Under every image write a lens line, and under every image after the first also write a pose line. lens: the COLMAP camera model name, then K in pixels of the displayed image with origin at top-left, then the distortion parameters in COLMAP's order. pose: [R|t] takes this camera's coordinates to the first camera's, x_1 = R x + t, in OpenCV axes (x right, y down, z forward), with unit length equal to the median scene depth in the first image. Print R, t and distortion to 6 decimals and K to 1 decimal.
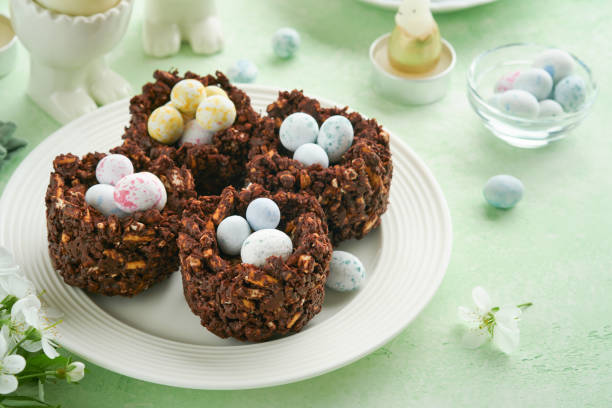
lens RADIAL K [[1810.6, 0, 306.0], [0, 1810.6, 204.0], [0, 0, 1]] dist [-0.031317, 1.005730]
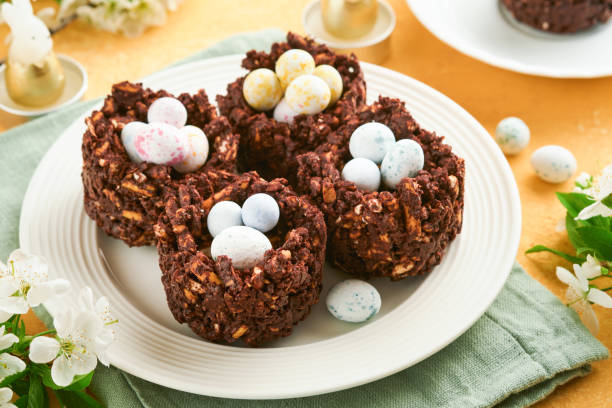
lens RADIAL K [[1944.1, 0, 306.0], [0, 1944.1, 204.0], [0, 0, 1]] dist [-0.082354, 0.763194]
pose [[0.830266, 0.346935, -0.436227, 0.411970], [-0.329494, 0.936768, 0.117897, -0.118491], [0.449546, 0.045849, 0.892080, 0.135192]]
